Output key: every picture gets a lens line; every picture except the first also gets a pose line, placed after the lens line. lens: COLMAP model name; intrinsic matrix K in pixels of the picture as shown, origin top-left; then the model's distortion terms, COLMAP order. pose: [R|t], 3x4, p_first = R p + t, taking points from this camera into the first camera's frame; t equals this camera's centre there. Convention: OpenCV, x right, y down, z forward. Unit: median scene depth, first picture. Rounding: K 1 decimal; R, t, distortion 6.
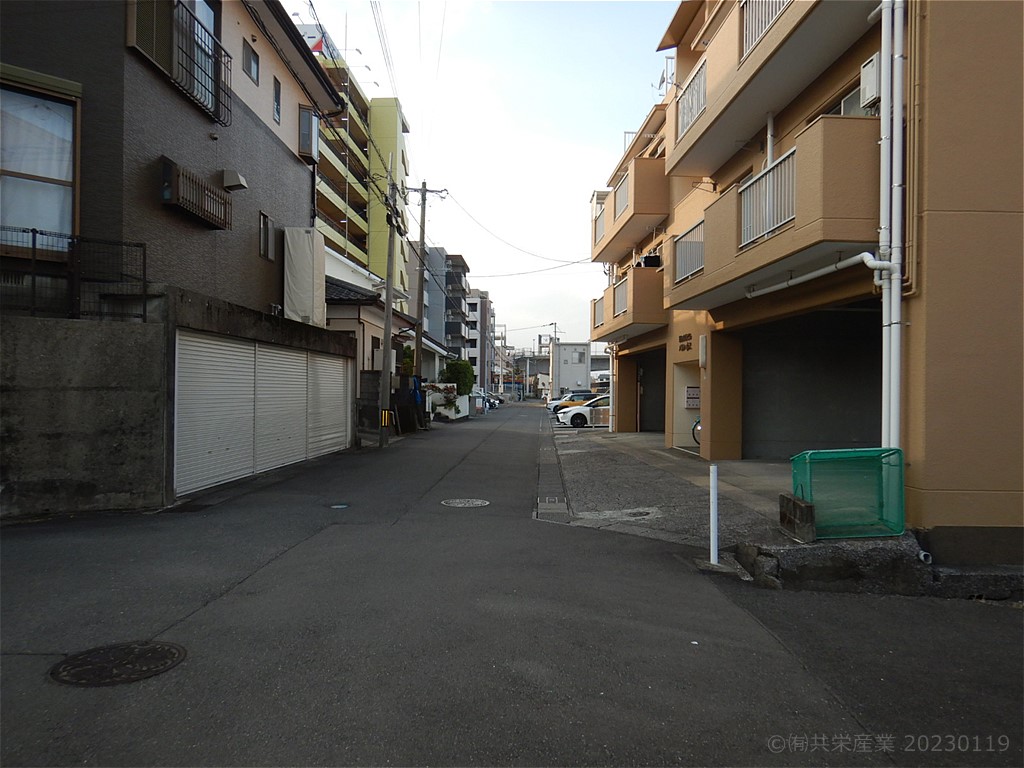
lens RADIAL K [[728.6, 0, 513.7], [0, 728.6, 385.5], [0, 0, 1]] dist [0.014984, -0.010594]
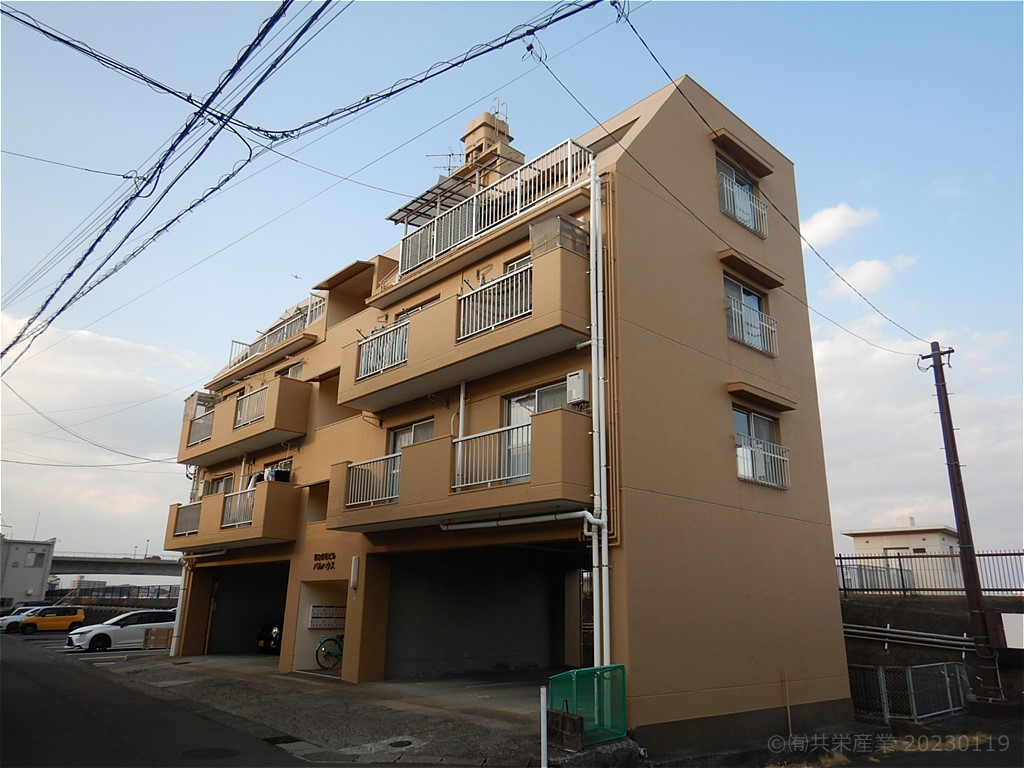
lens RADIAL K [[728.6, 0, 511.3], [0, 728.6, 387.5], [0, 0, 1]] dist [0.014984, -0.010594]
pose [[0.765121, 0.189220, 0.615456, -0.372996], [-0.013371, 0.960308, -0.278621, -0.017479], [-0.643748, 0.204949, 0.737282, 0.035112]]
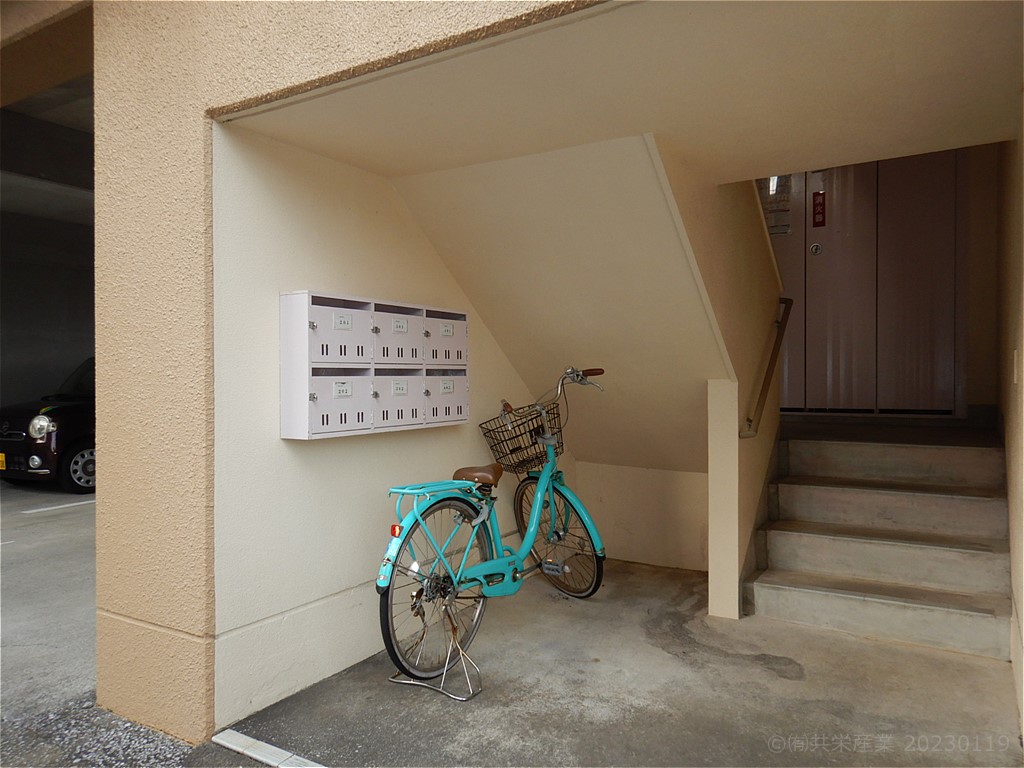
lens RADIAL K [[728.6, 0, 508.3], [0, 728.6, 381.4], [0, 0, 1]] dist [0.014984, -0.010594]
pose [[0.565122, -0.016826, 0.824836, 0.224088], [0.001928, 0.999816, 0.019075, 0.026159], [-0.825005, -0.009190, 0.565051, 1.436861]]
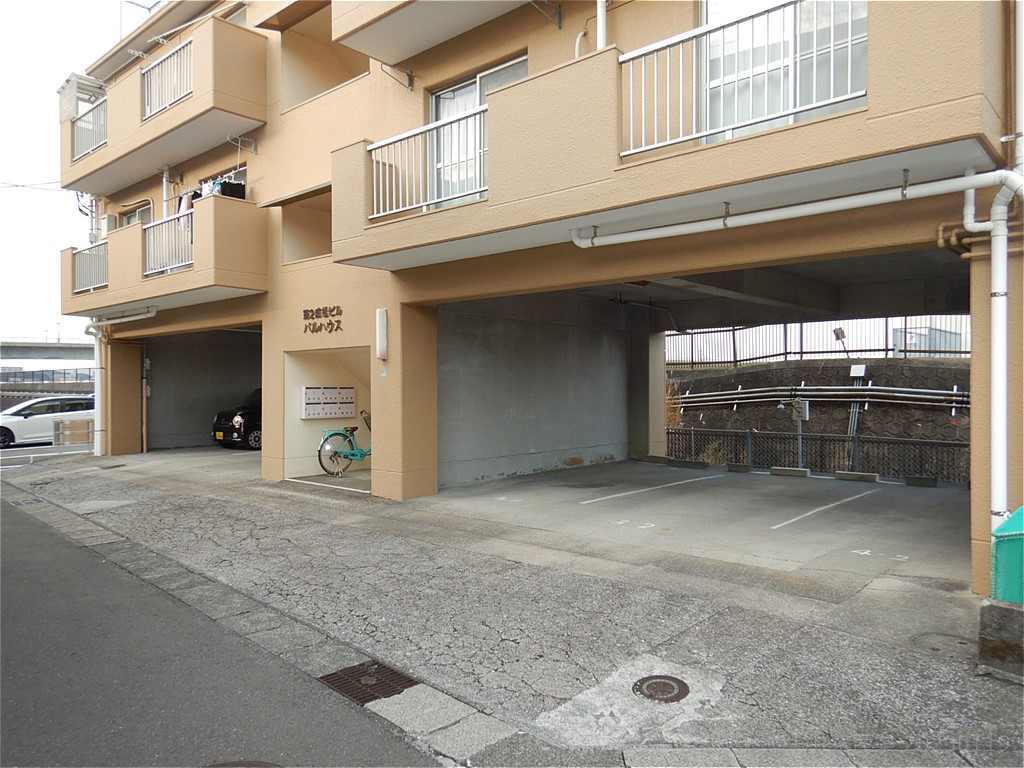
lens RADIAL K [[728.6, 0, 512.4], [0, 728.6, 384.8], [0, 0, 1]] dist [0.014984, -0.010594]
pose [[0.698773, -0.011955, 0.715243, -0.175265], [0.005794, 0.999922, 0.011053, -0.011023], [-0.715320, -0.003579, 0.698788, 0.648901]]
